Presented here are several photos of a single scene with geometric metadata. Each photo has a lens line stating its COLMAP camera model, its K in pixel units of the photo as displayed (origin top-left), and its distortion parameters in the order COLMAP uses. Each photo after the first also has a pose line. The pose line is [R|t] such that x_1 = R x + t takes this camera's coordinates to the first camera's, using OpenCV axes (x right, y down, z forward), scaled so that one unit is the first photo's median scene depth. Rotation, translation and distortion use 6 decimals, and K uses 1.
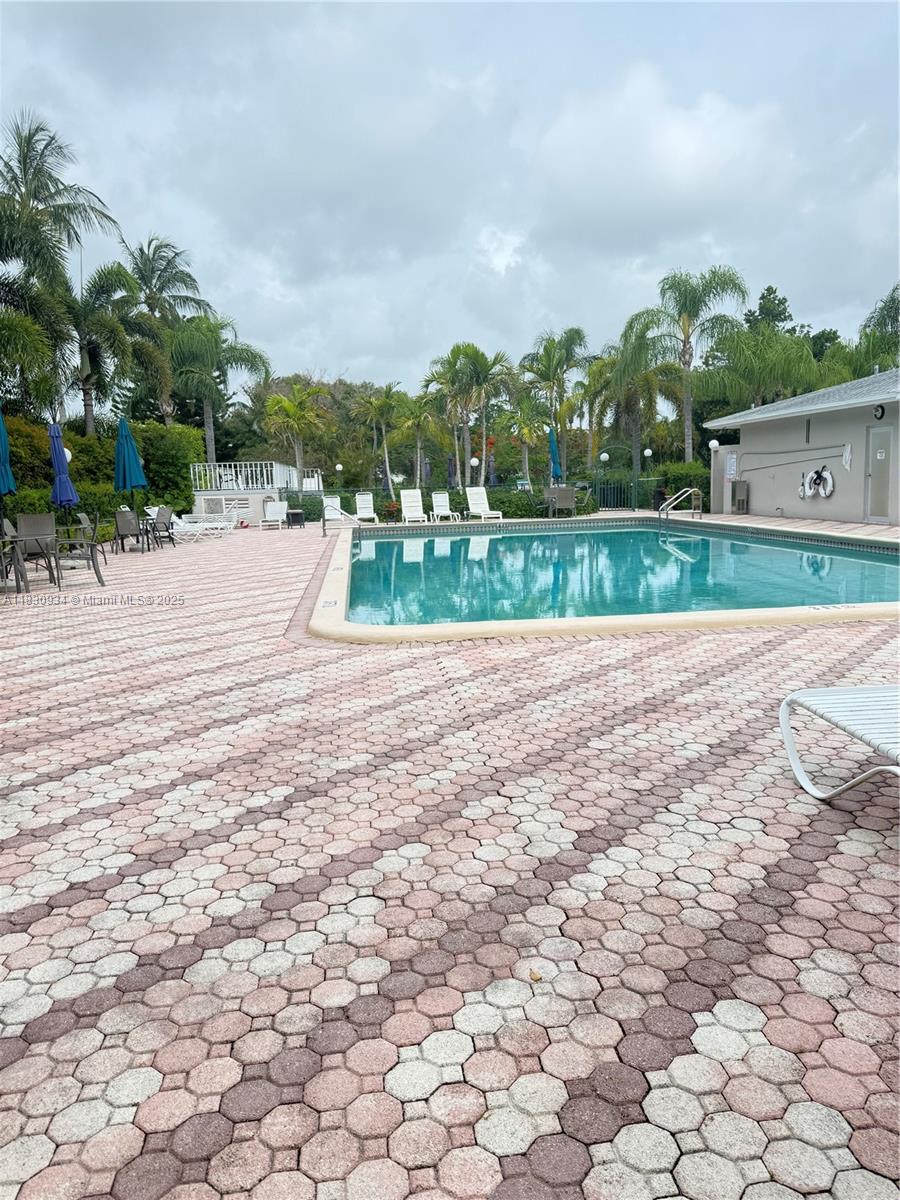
lens RADIAL K [[853.6, 0, 450.0], [0, 853.6, 600.0], [0, 0, 1]] dist [0.034458, -0.049742]
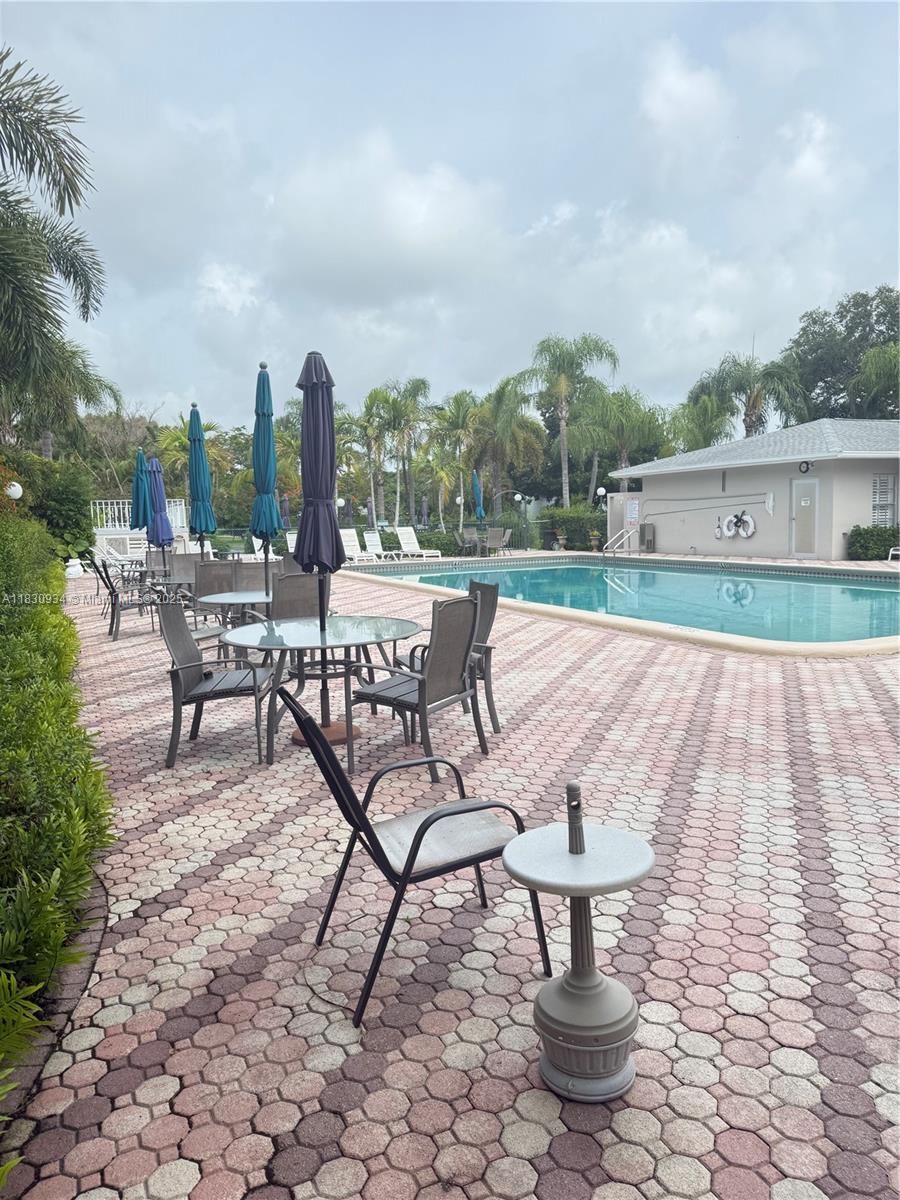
lens RADIAL K [[853.6, 0, 450.0], [0, 853.6, 600.0], [0, 0, 1]] dist [0.034458, -0.049742]
pose [[0.946654, -0.022186, 0.321487, -0.291532], [0.037879, 0.998372, -0.042643, 0.001158], [-0.320018, 0.052546, 0.945953, 0.016870]]
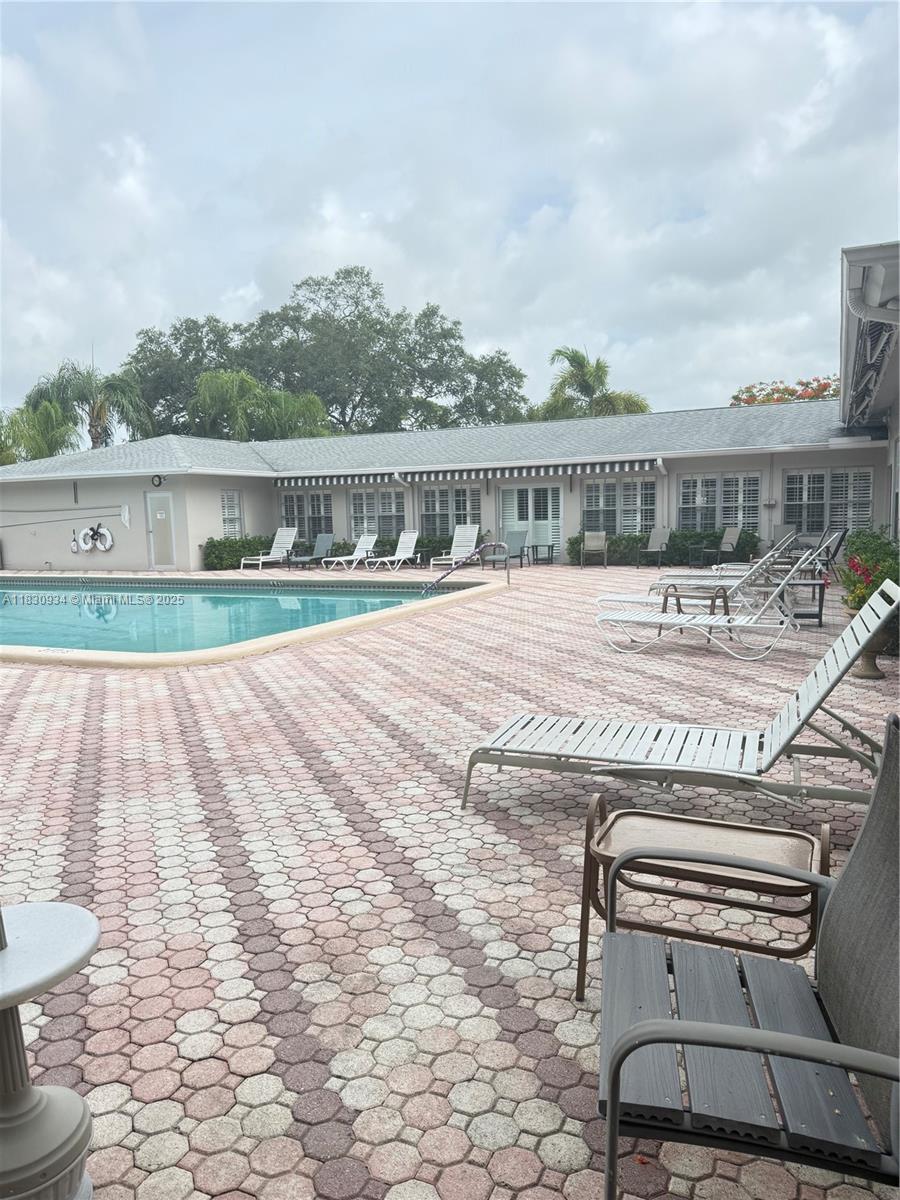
lens RADIAL K [[853.6, 0, 450.0], [0, 853.6, 600.0], [0, 0, 1]] dist [0.034458, -0.049742]
pose [[0.497839, -0.069897, 0.864448, -0.290518], [0.130942, 0.991379, 0.004750, 0.000662], [-0.857328, 0.110827, 0.502700, 0.029917]]
